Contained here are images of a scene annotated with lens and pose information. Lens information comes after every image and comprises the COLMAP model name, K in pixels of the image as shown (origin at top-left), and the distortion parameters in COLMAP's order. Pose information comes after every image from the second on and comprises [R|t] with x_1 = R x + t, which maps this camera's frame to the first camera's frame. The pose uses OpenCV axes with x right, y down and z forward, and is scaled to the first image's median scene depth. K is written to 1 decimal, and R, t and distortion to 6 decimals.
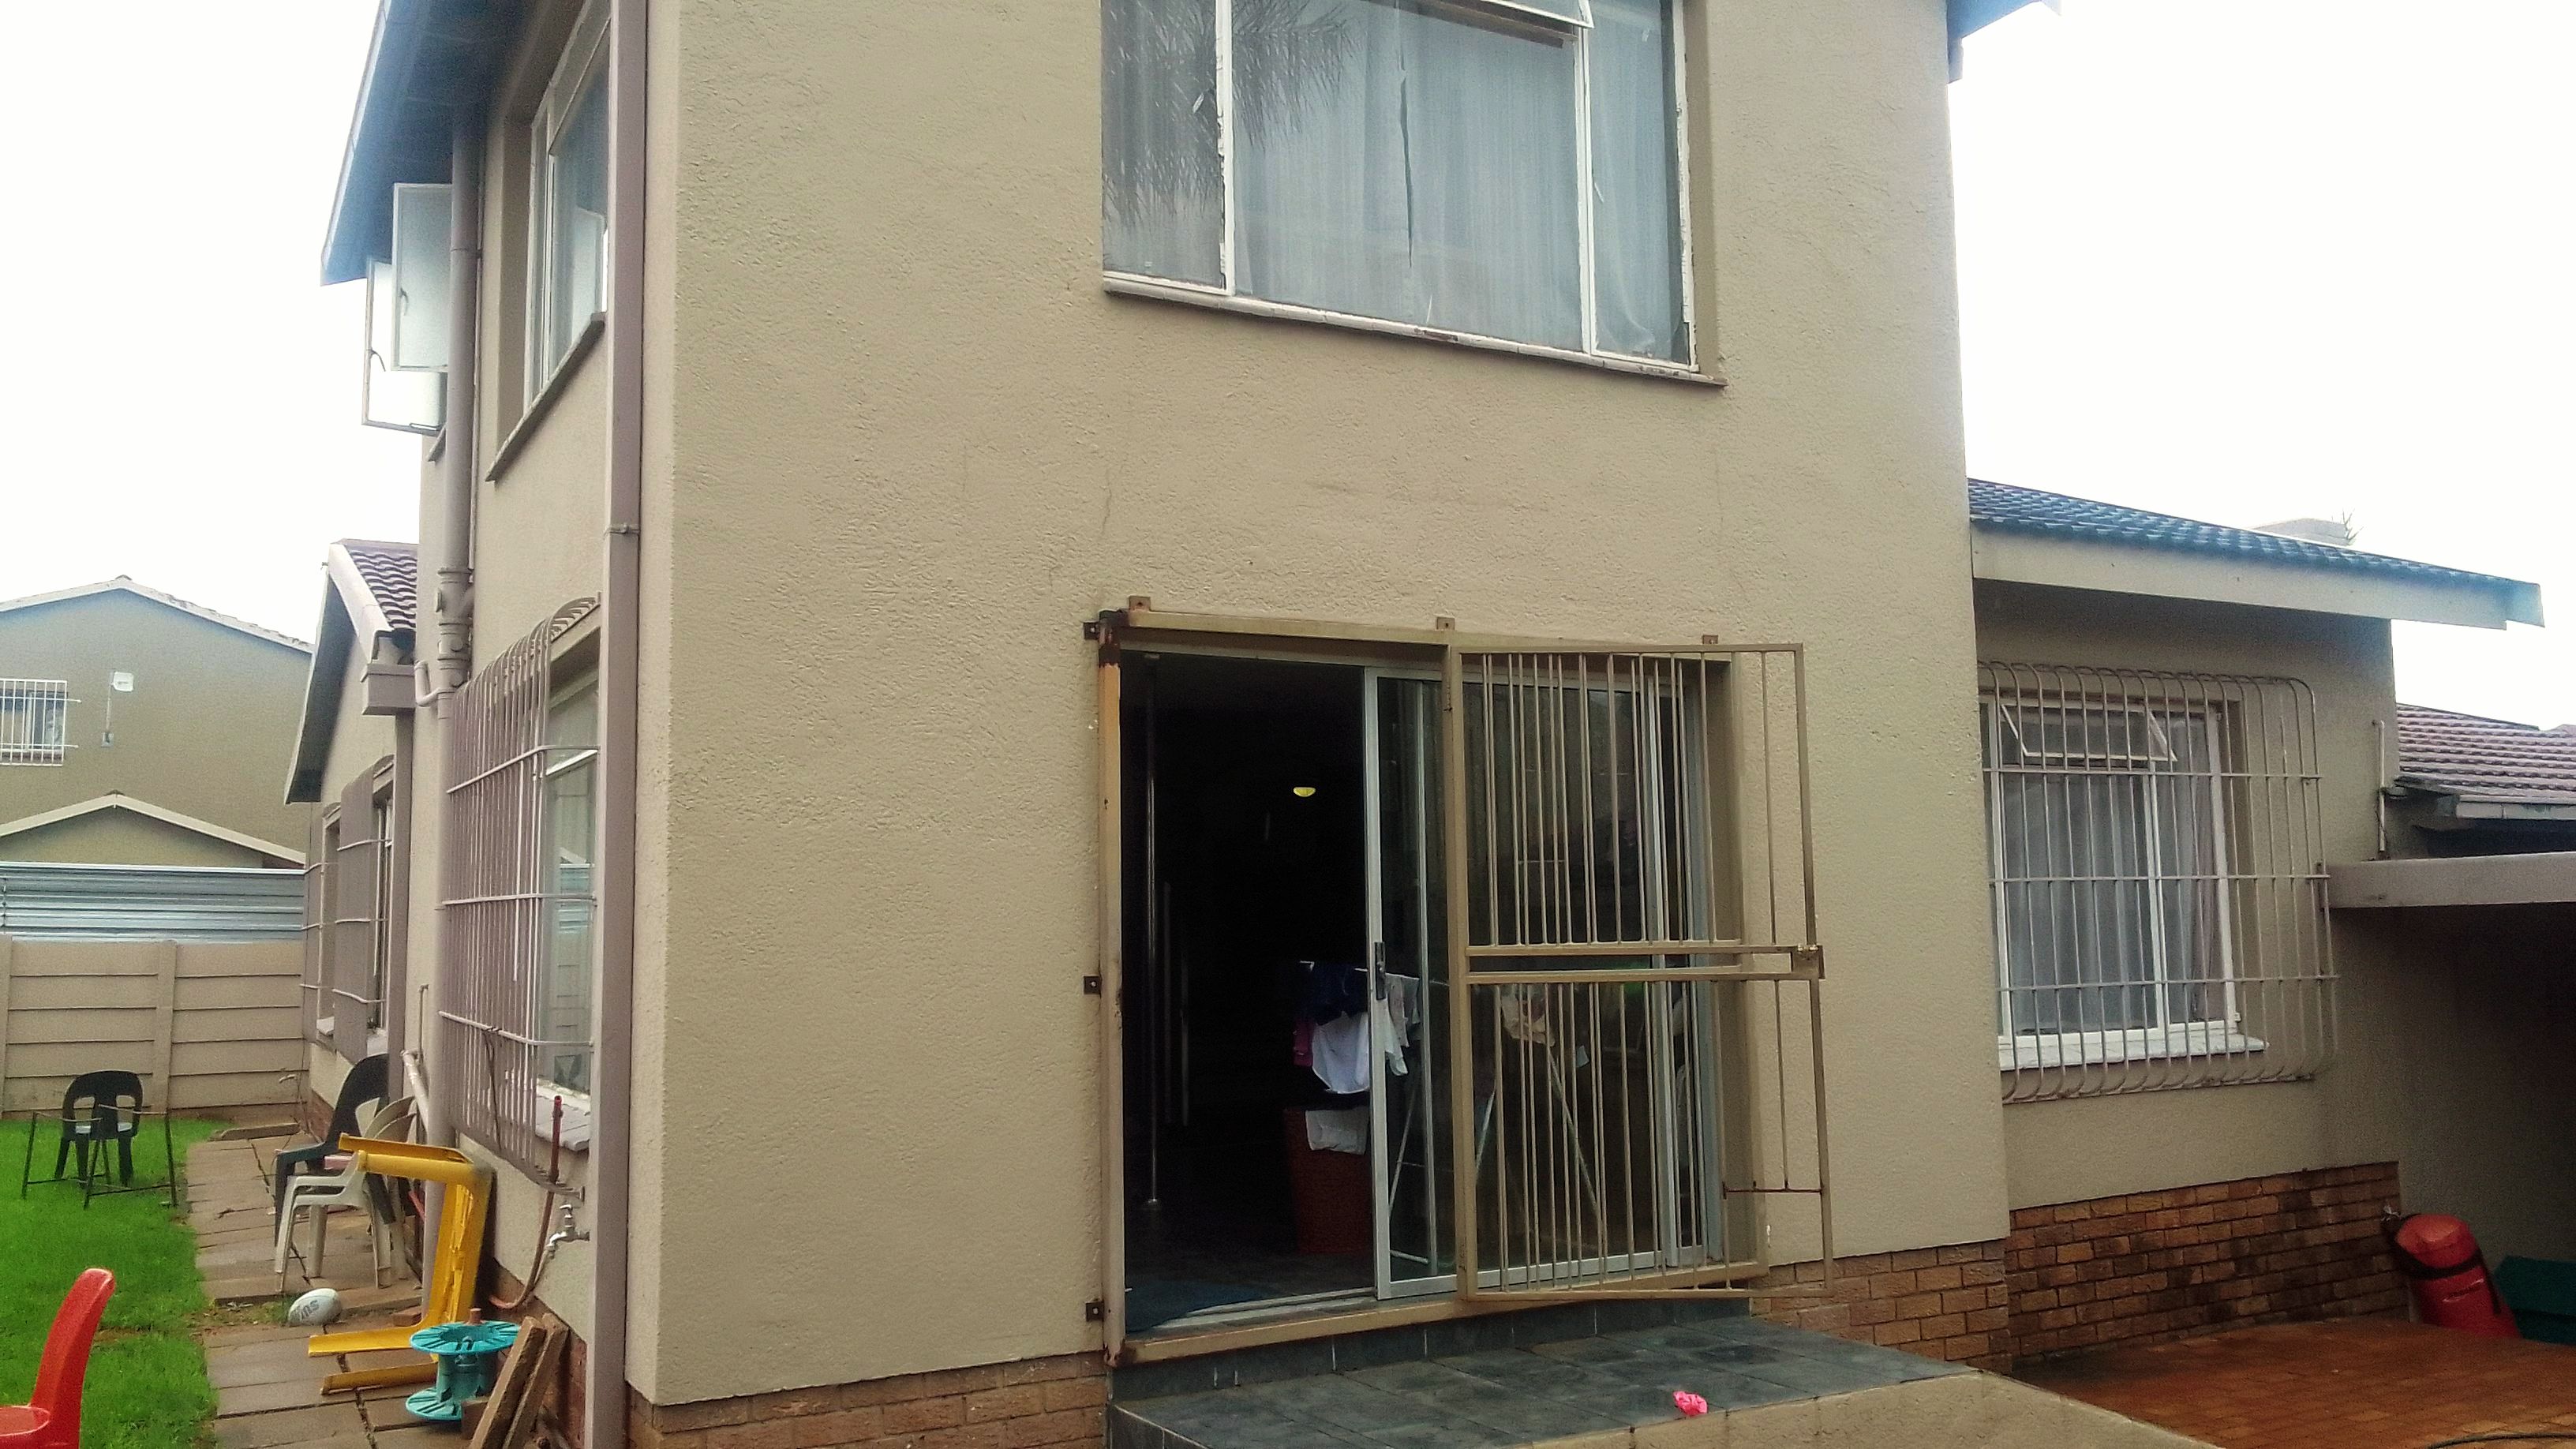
lens RADIAL K [[1966.2, 0, 1294.8], [0, 1966.2, 722.8], [0, 0, 1]] dist [0.007150, -0.018609]
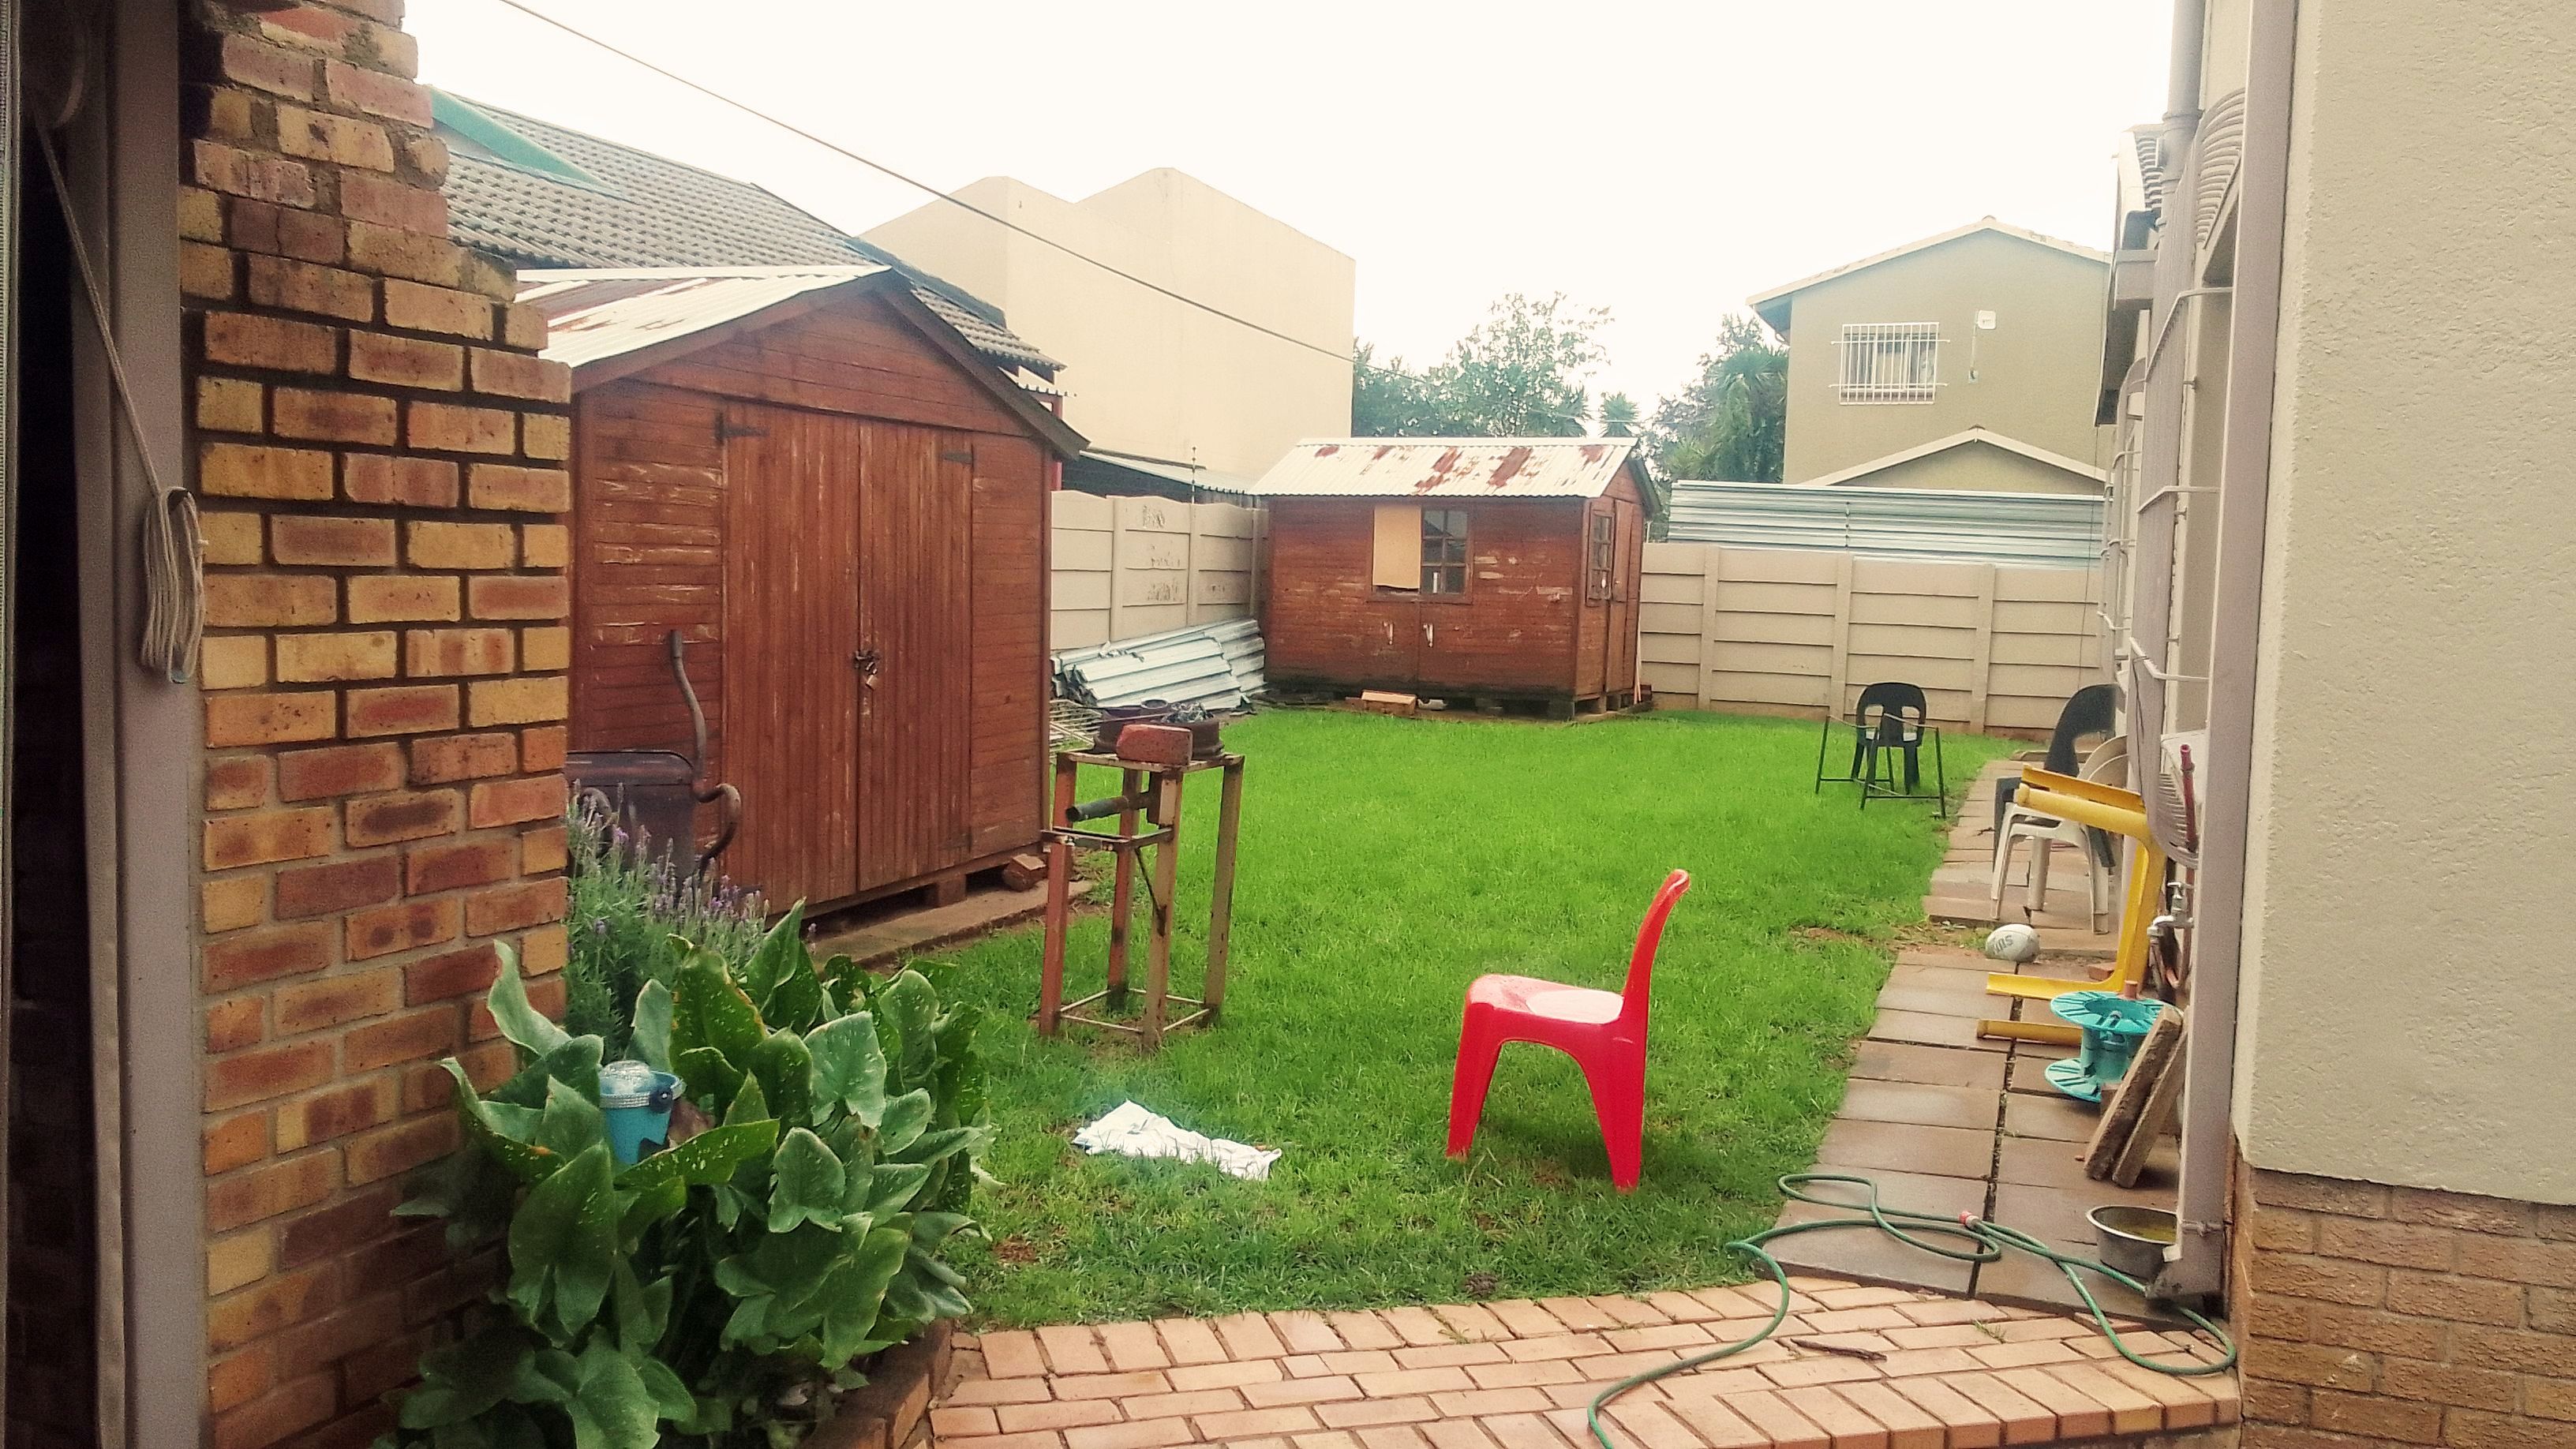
lens RADIAL K [[1966.2, 0, 1279.8], [0, 1966.2, 722.1], [0, 0, 1]] dist [0.007150, -0.018609]
pose [[0.623549, 0.093589, -0.776163, 0.004527], [0.048696, 0.986231, 0.158040, 0.019020], [0.780266, -0.136342, 0.610406, 0.118088]]
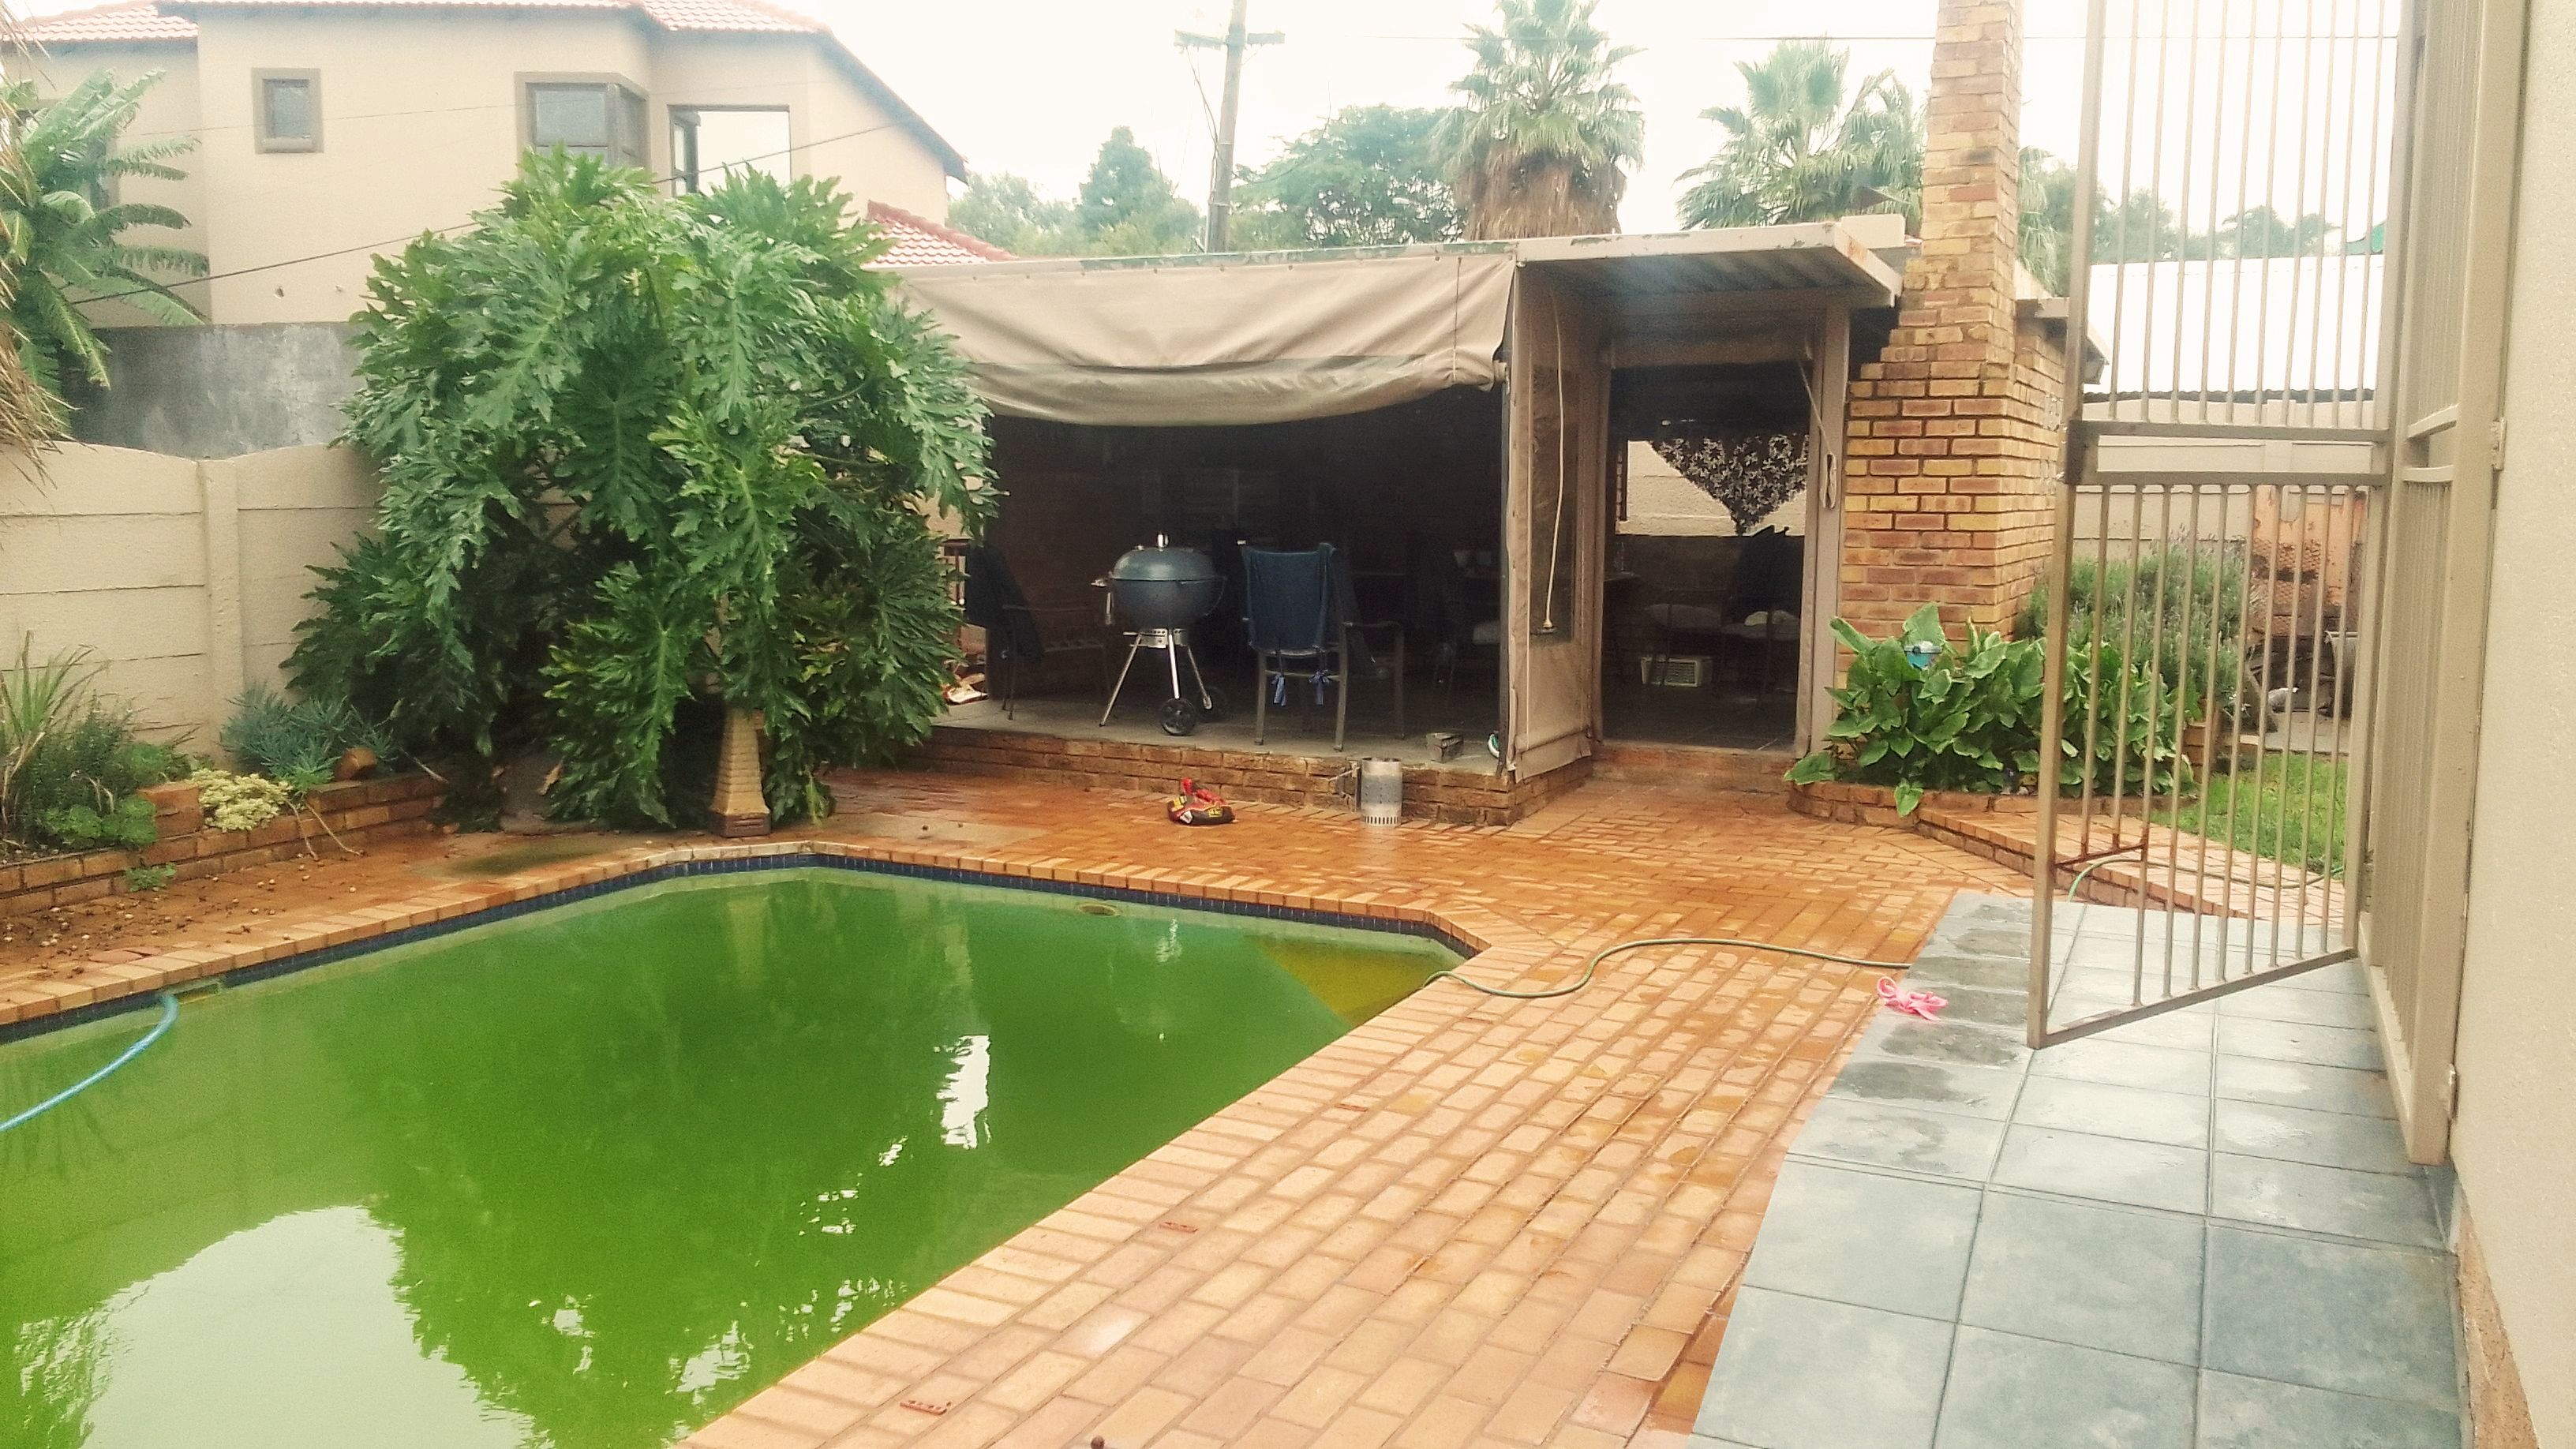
lens RADIAL K [[1966.2, 0, 1286.5], [0, 1966.2, 721.7], [0, 0, 1]] dist [0.007150, -0.018609]
pose [[-0.824481, 0.079387, -0.560294, 0.777916], [0.070928, 0.996800, 0.036863, 0.151721], [0.561428, -0.009348, -0.827473, 1.273198]]
